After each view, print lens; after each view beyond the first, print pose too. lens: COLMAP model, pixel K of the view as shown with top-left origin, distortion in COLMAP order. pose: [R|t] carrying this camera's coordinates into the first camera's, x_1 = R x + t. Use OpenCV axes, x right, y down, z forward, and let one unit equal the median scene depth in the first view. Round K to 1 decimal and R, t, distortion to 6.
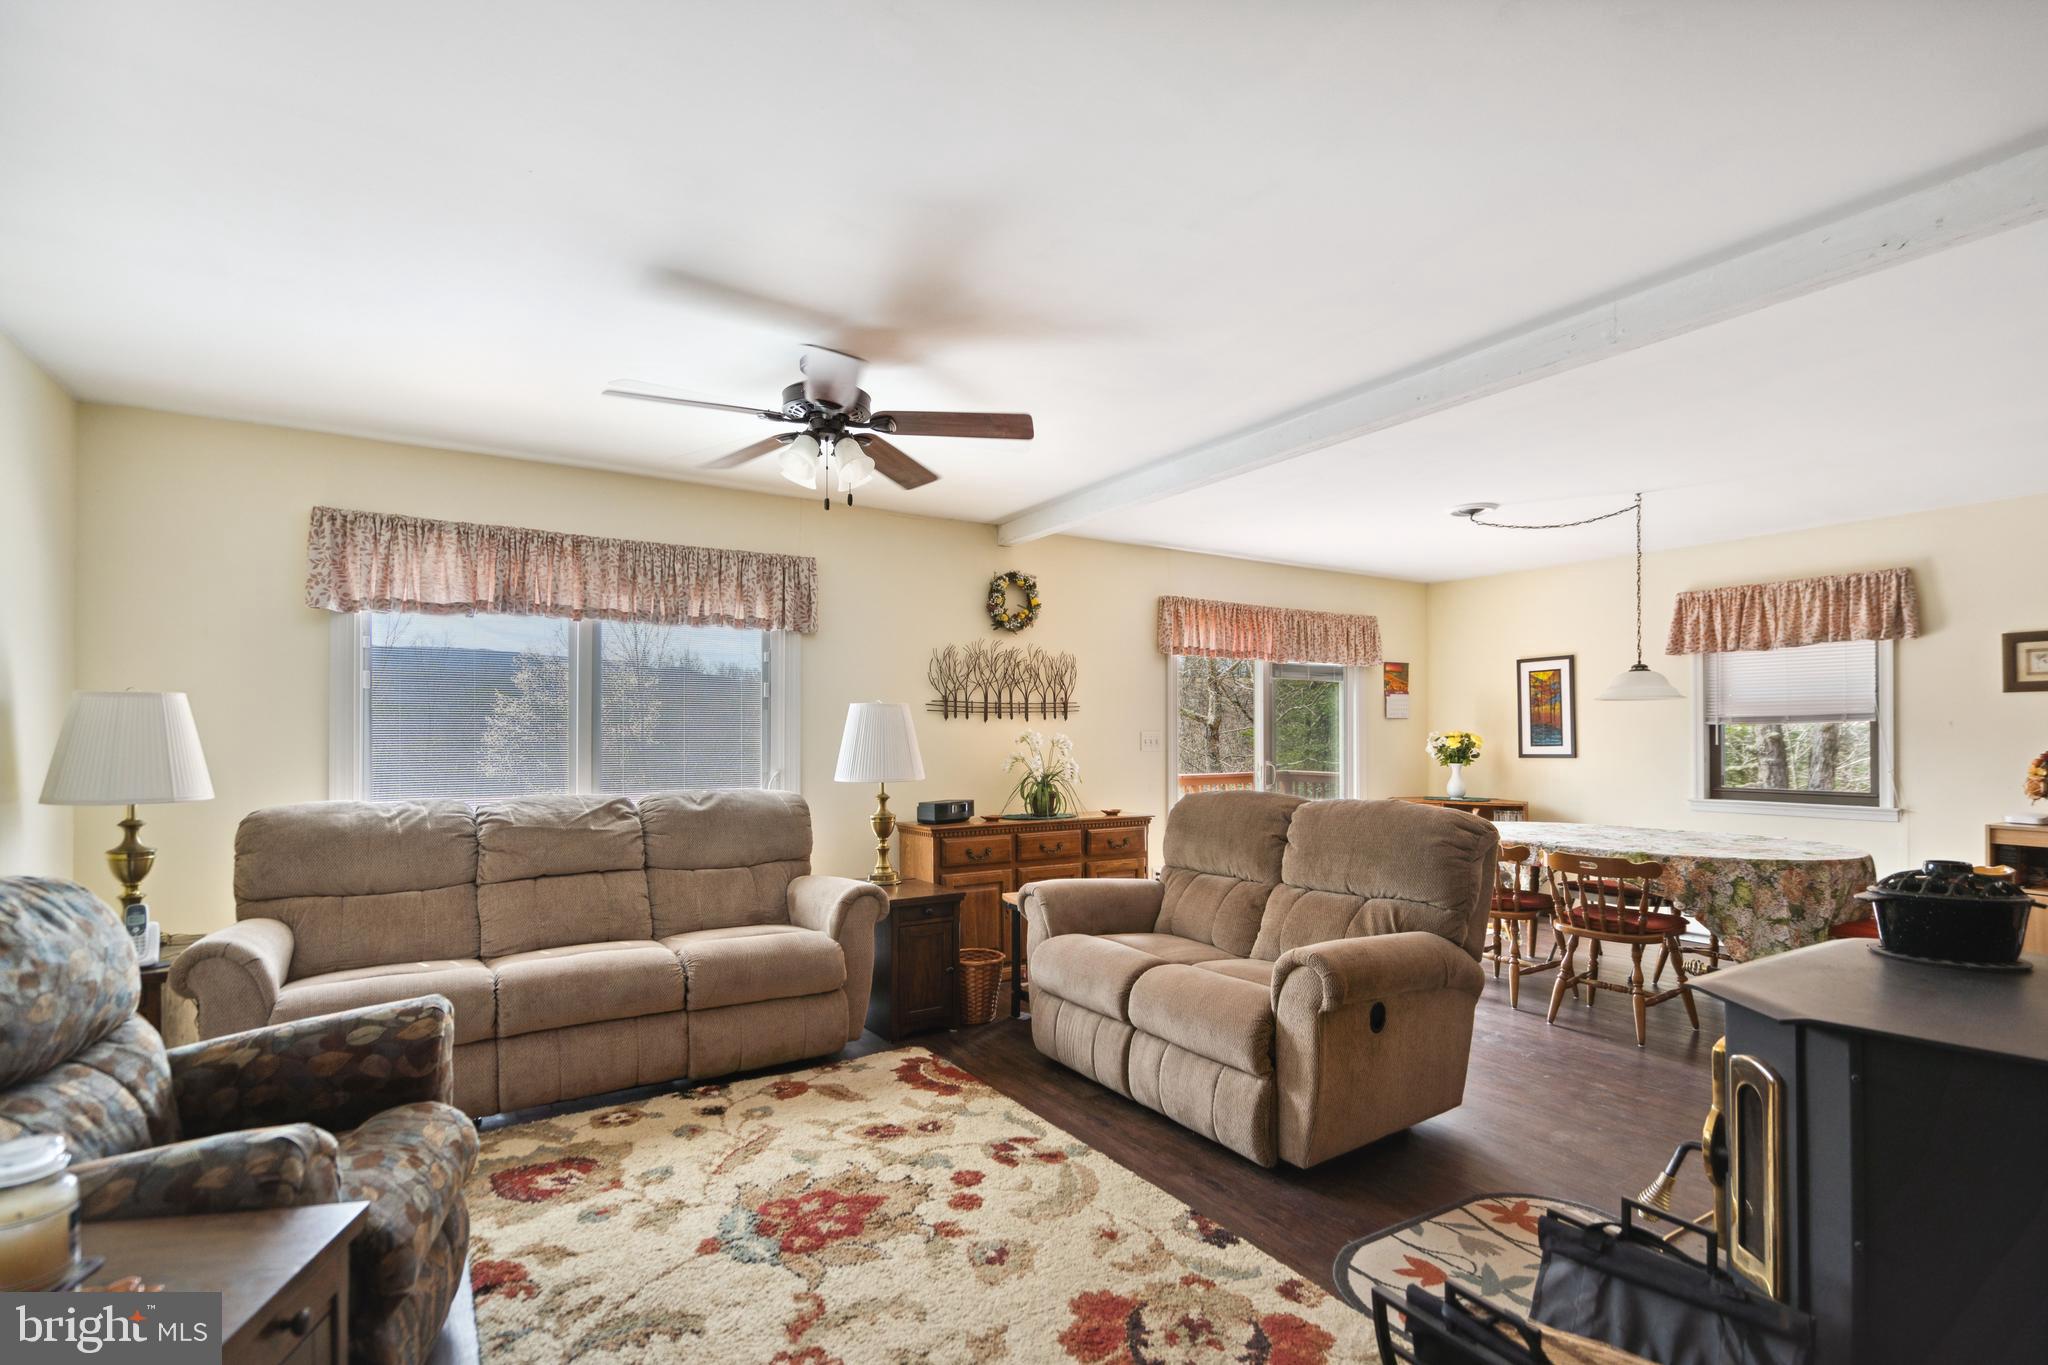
lens RADIAL K [[953.5, 0, 1019.7], [0, 953.5, 729.4], [0, 0, 1]] dist [-0.002117, 0.003210]
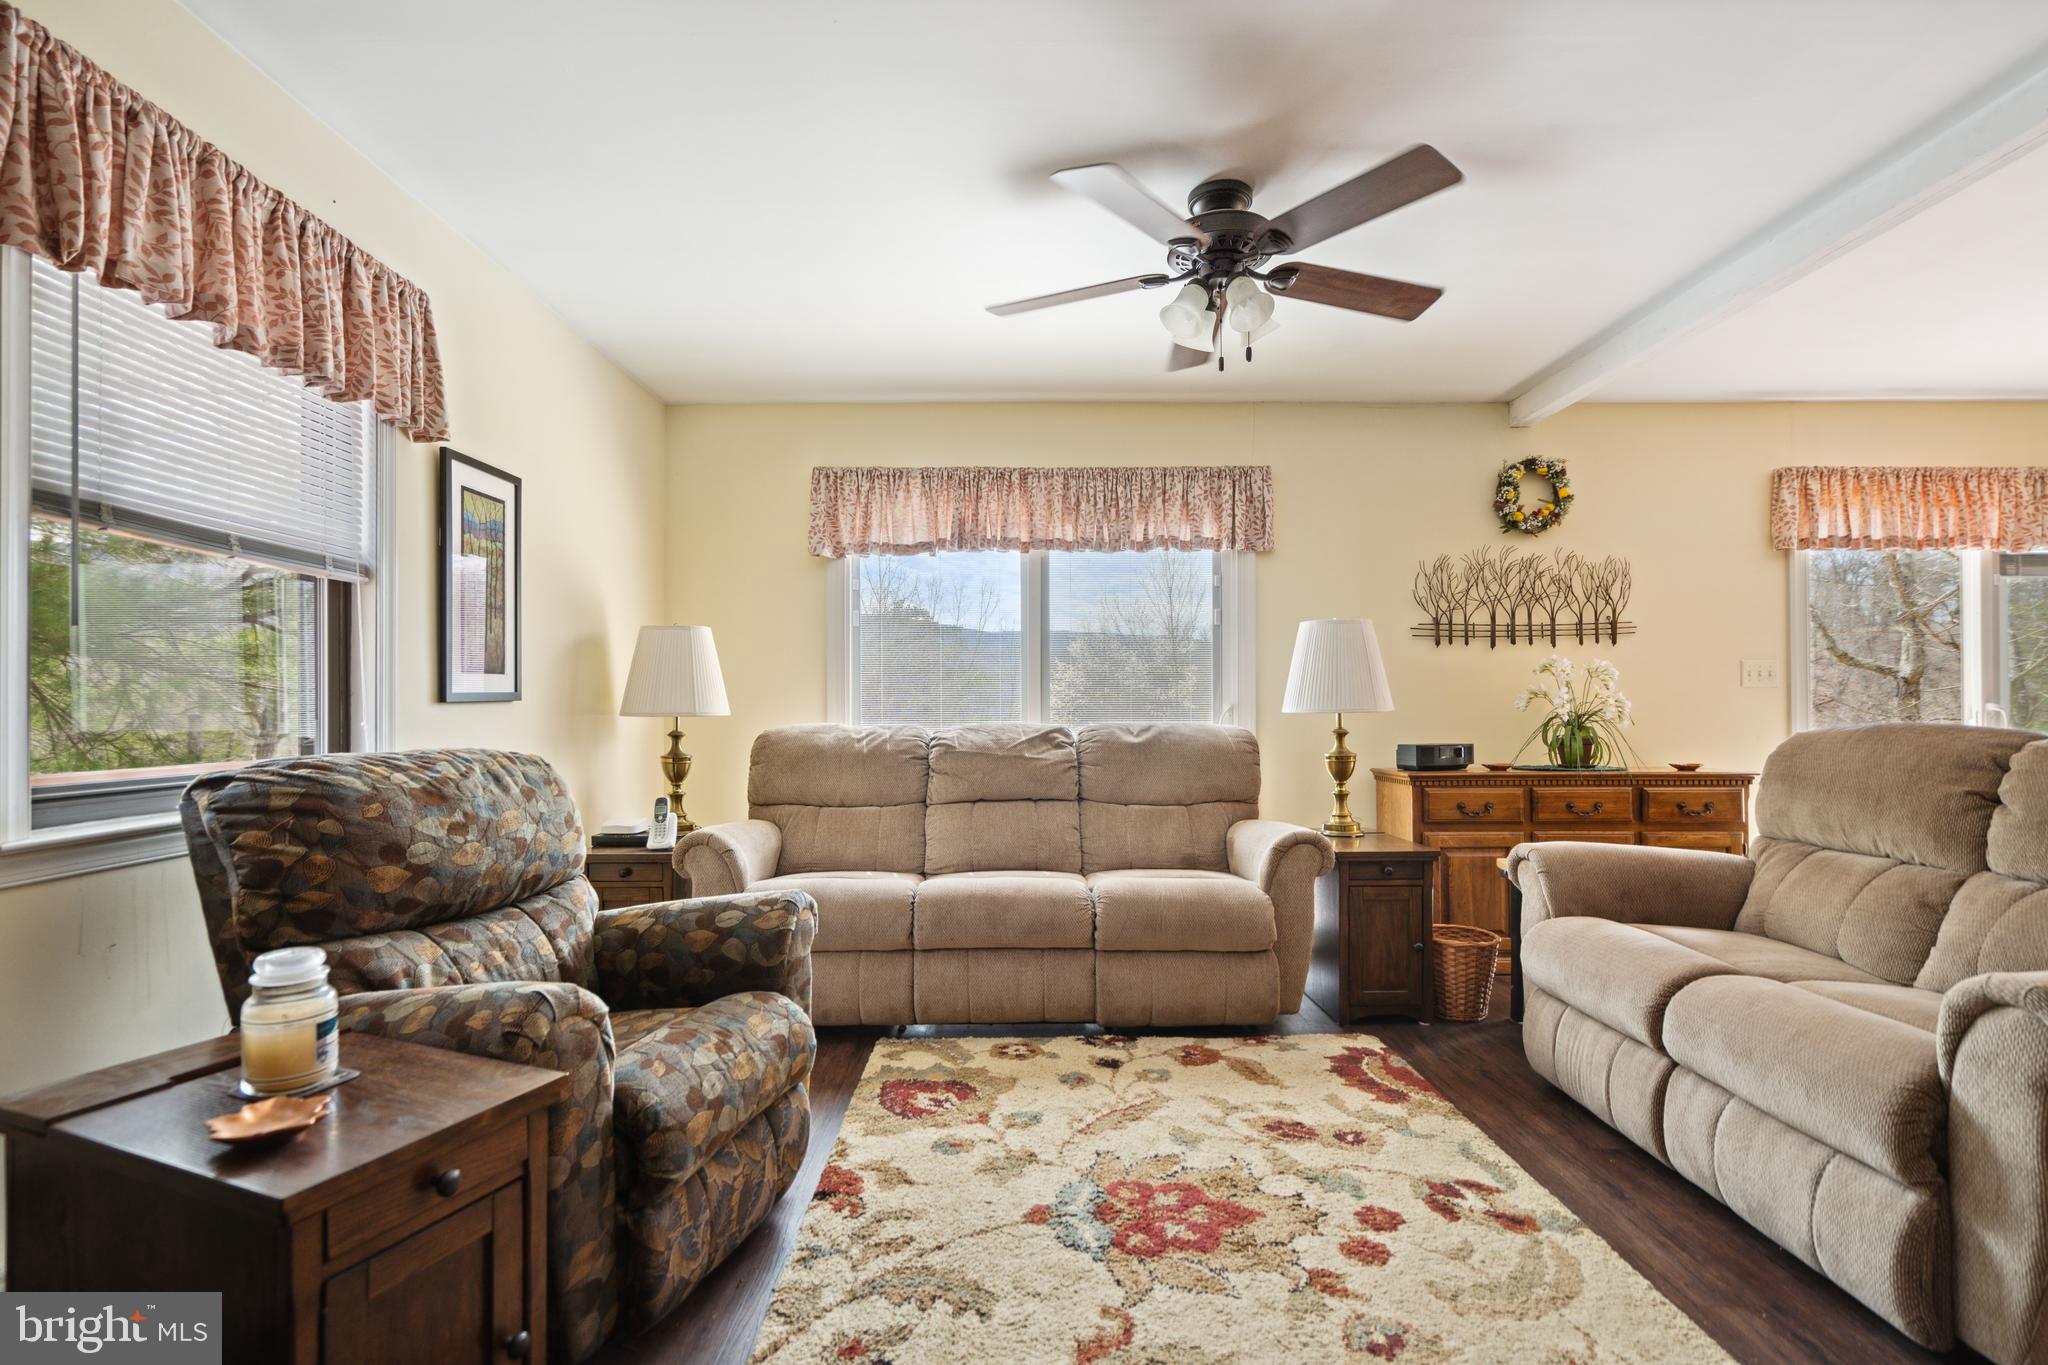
lens RADIAL K [[953.5, 0, 1021.6], [0, 953.5, 696.9], [0, 0, 1]] dist [-0.002117, 0.003210]
pose [[0.848178, -0.007231, -0.529662, 0.073490], [0.006442, 0.999974, -0.003337, 0.046298], [0.529673, -0.000582, 0.848202, 0.157821]]
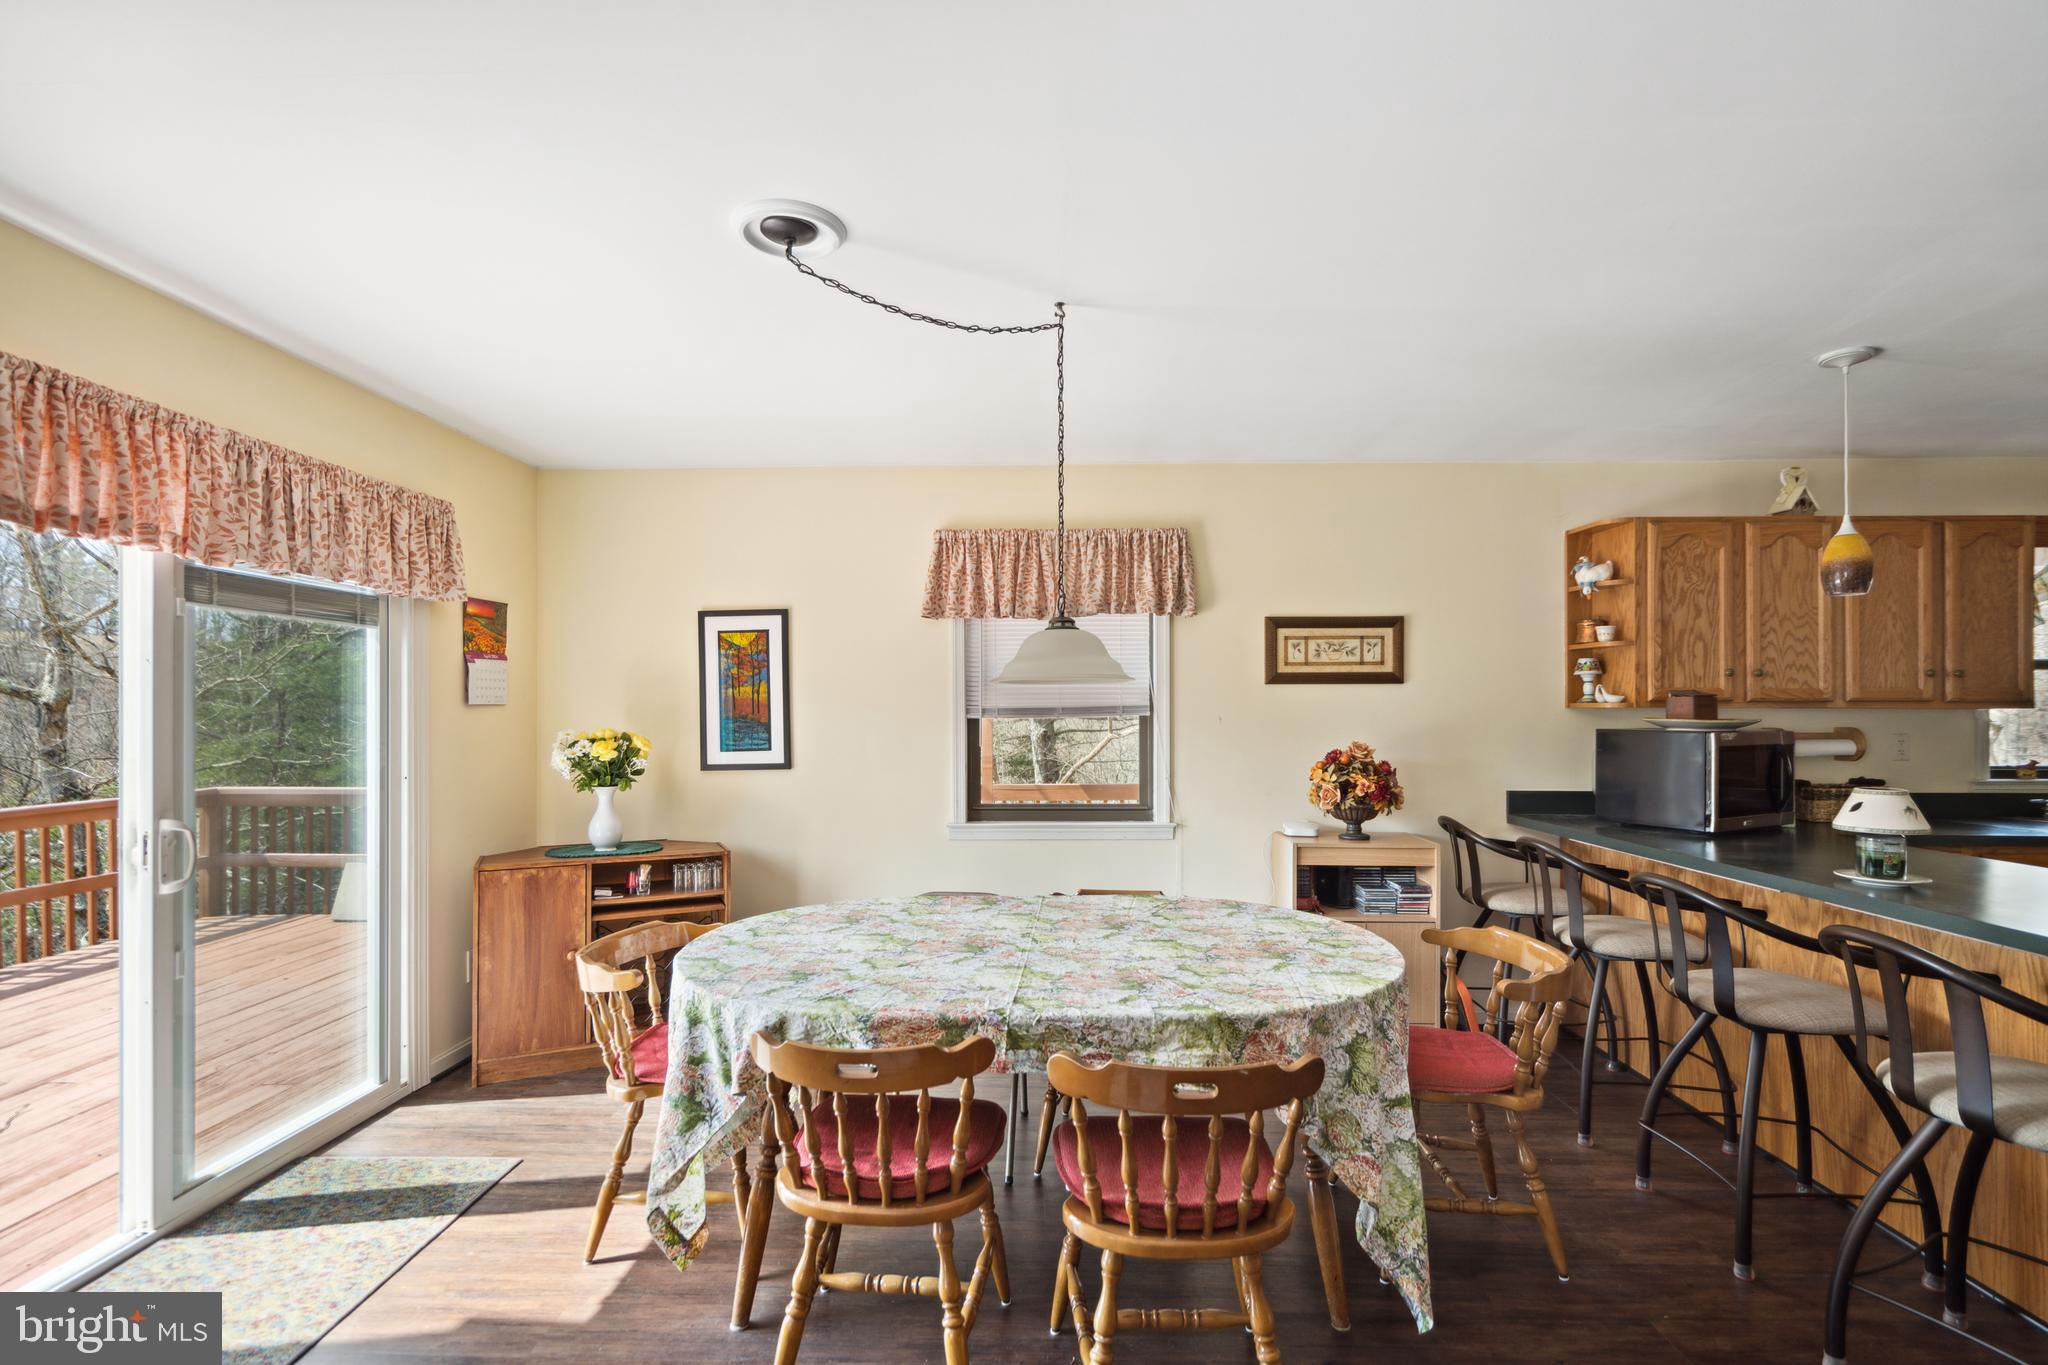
lens RADIAL K [[953.5, 0, 1027.6], [0, 953.5, 706.2], [0, 0, 1]] dist [-0.002117, 0.003210]
pose [[0.554438, 0.003429, 0.832218, 0.229837], [-0.002741, 0.999994, -0.002294, -0.019925], [-0.832221, -0.001009, 0.554444, 0.867838]]
